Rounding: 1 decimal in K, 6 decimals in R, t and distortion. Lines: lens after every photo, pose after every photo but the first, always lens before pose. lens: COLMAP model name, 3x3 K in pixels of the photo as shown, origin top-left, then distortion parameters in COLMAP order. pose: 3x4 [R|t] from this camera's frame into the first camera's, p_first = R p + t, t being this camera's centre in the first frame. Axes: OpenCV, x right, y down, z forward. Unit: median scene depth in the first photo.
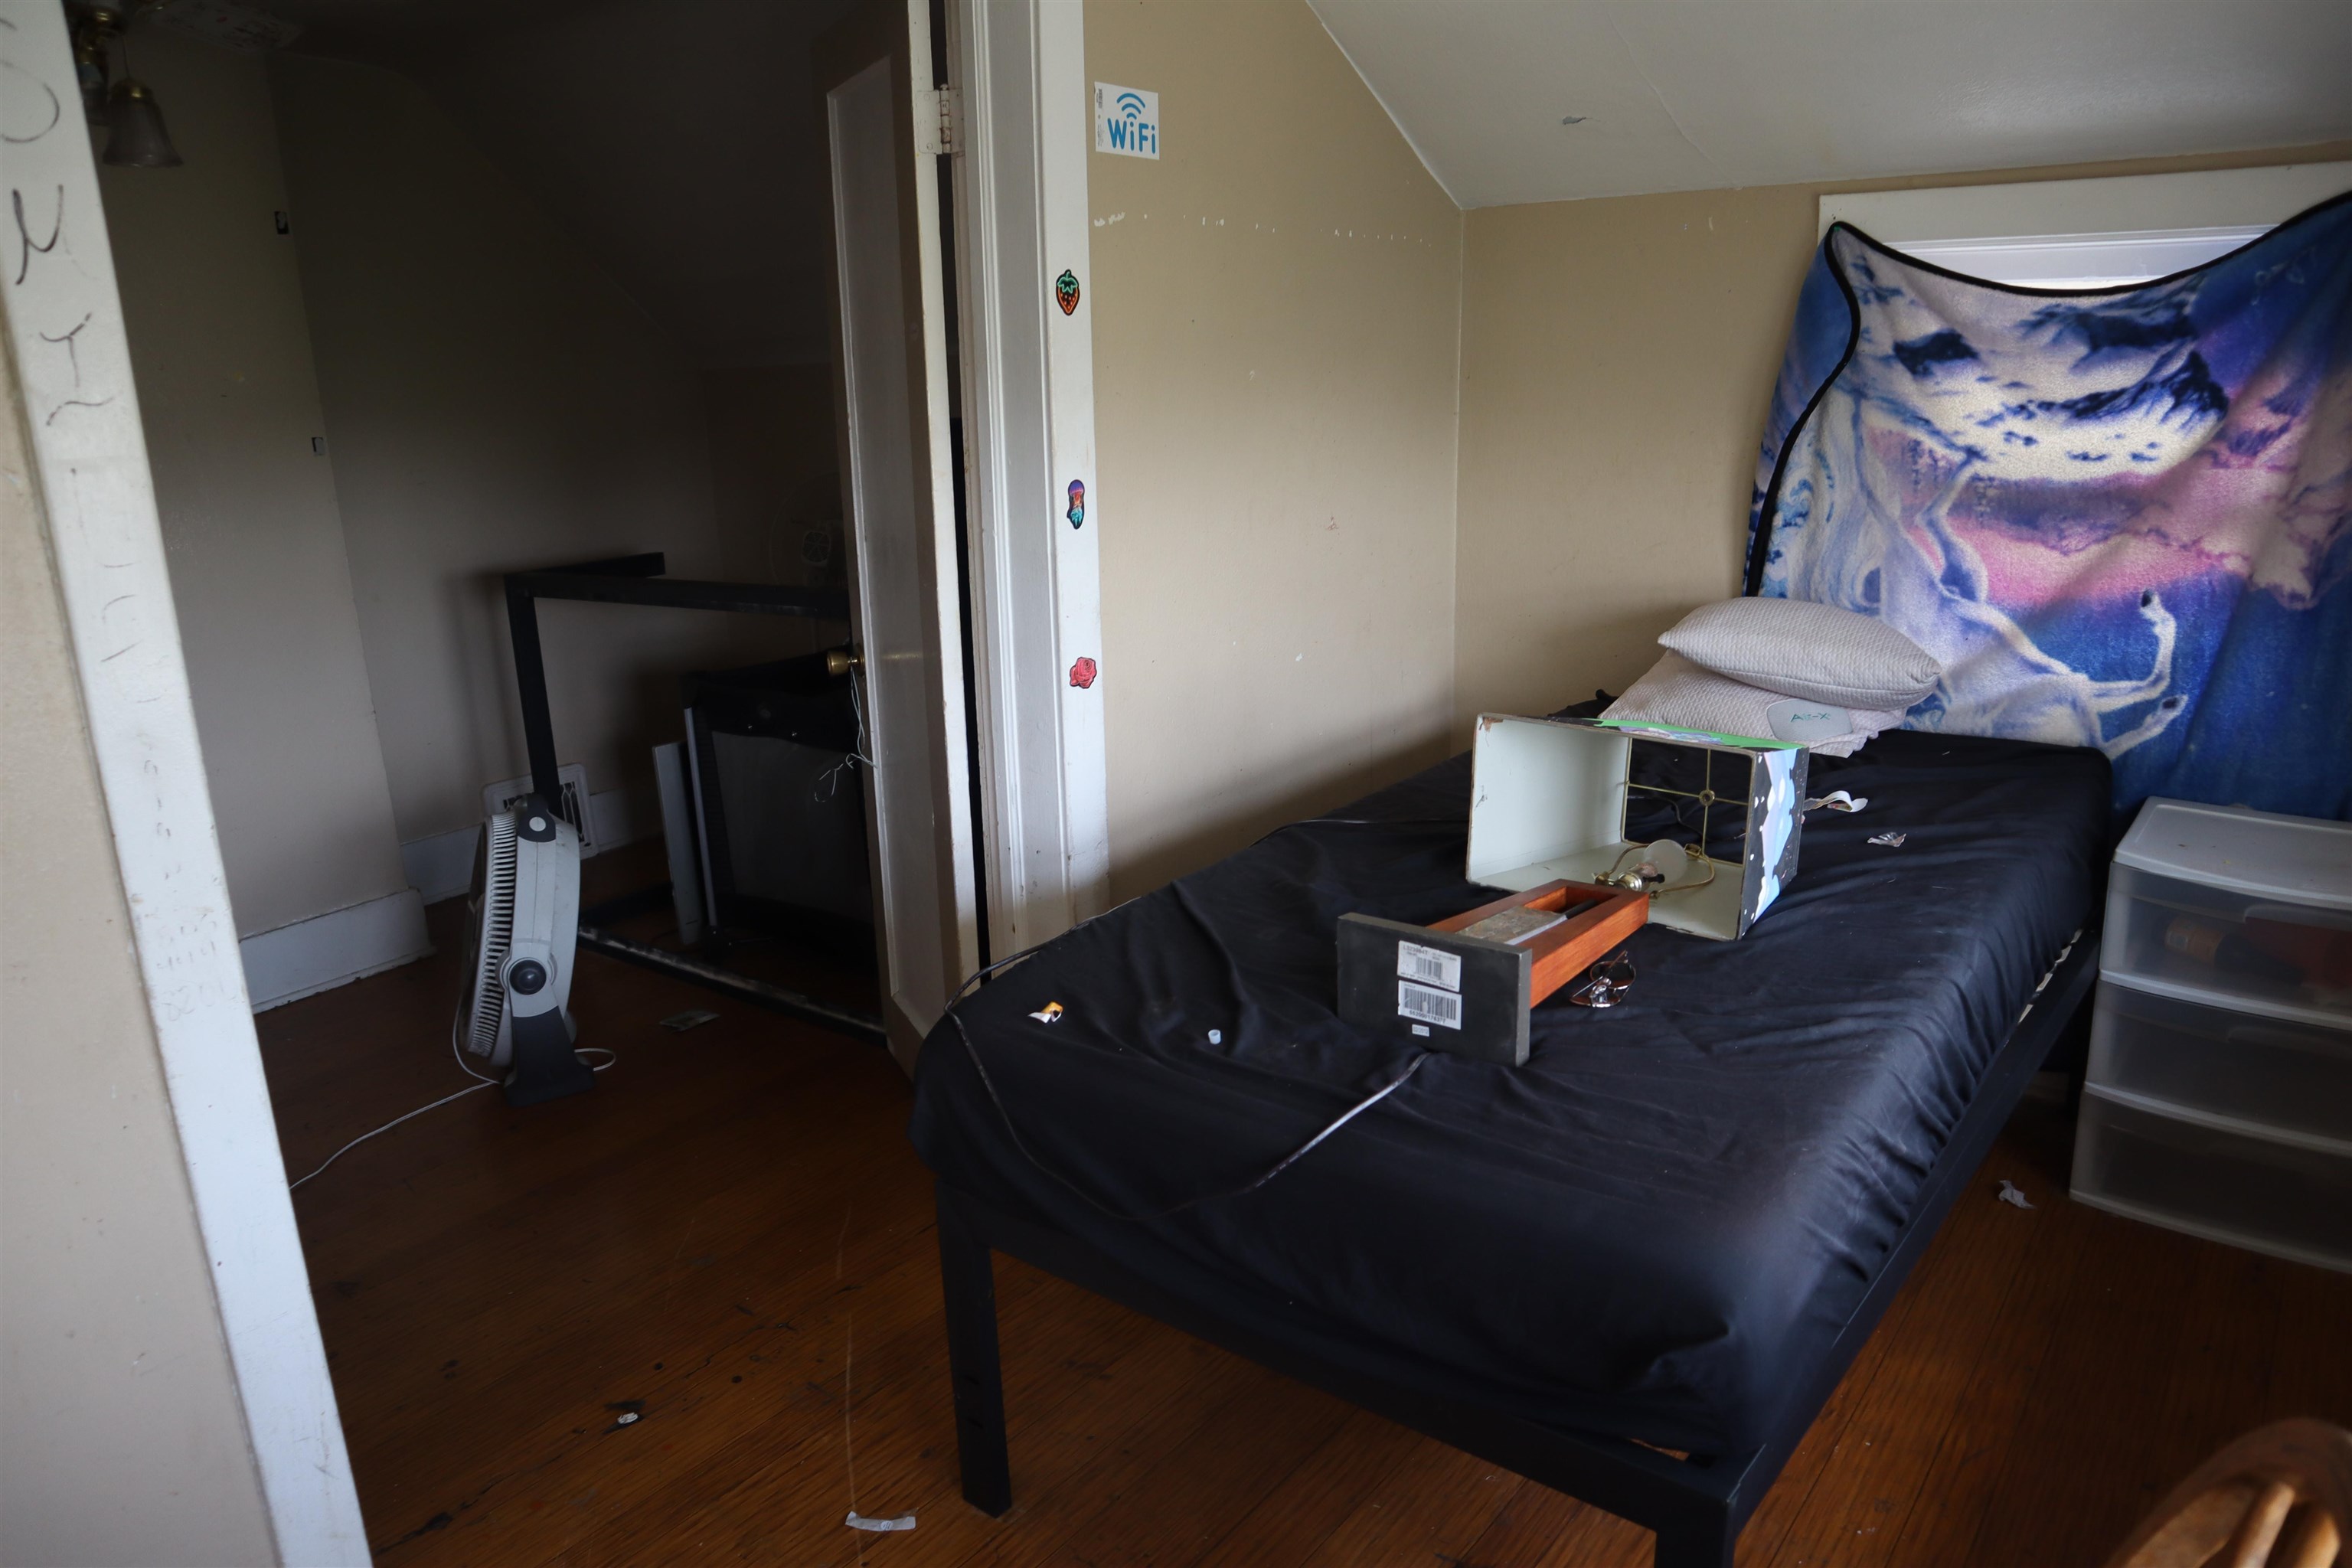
lens RADIAL K [[1633.5, 0, 1198.1], [0, 1633.5, 793.4], [0, 0, 1]] dist [-0.106807, 0.062841]
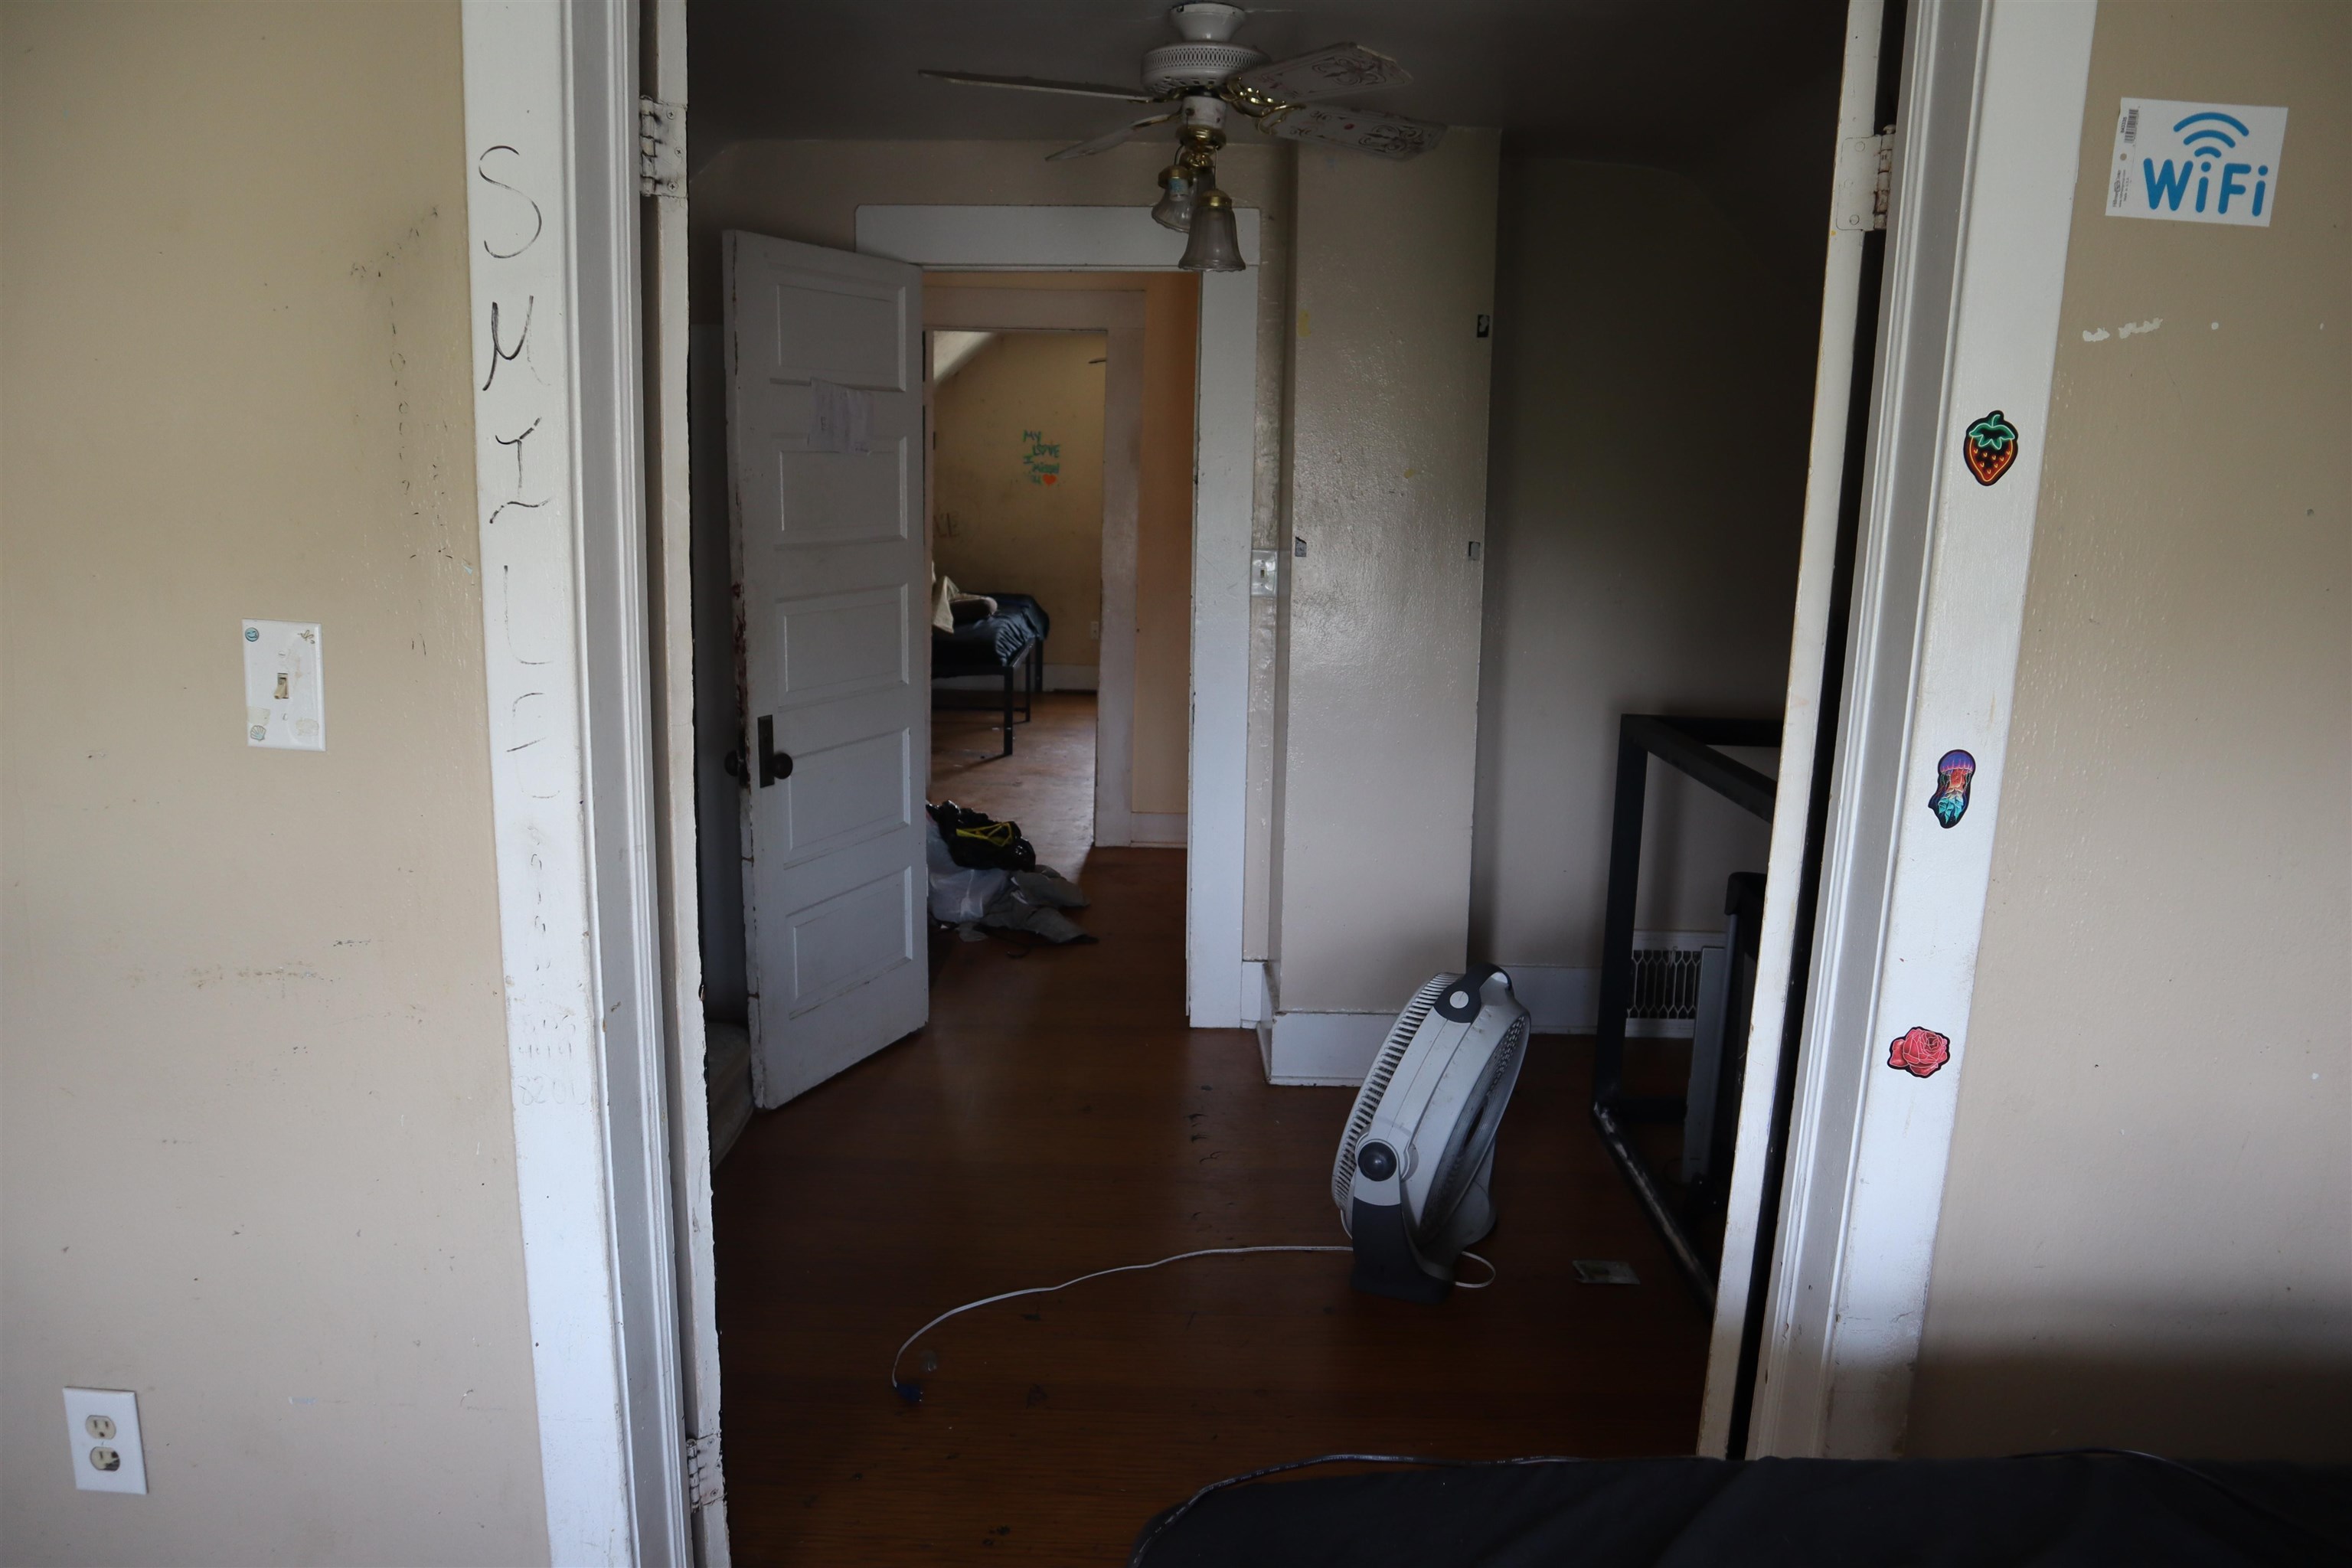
lens RADIAL K [[1633.5, 0, 1177.3], [0, 1633.5, 794.1], [0, 0, 1]] dist [-0.106807, 0.062841]
pose [[0.591165, 0.208814, -0.779051, 0.223268], [-0.259289, 0.963834, 0.061588, -0.137466], [0.763736, 0.165590, 0.623928, 0.401441]]
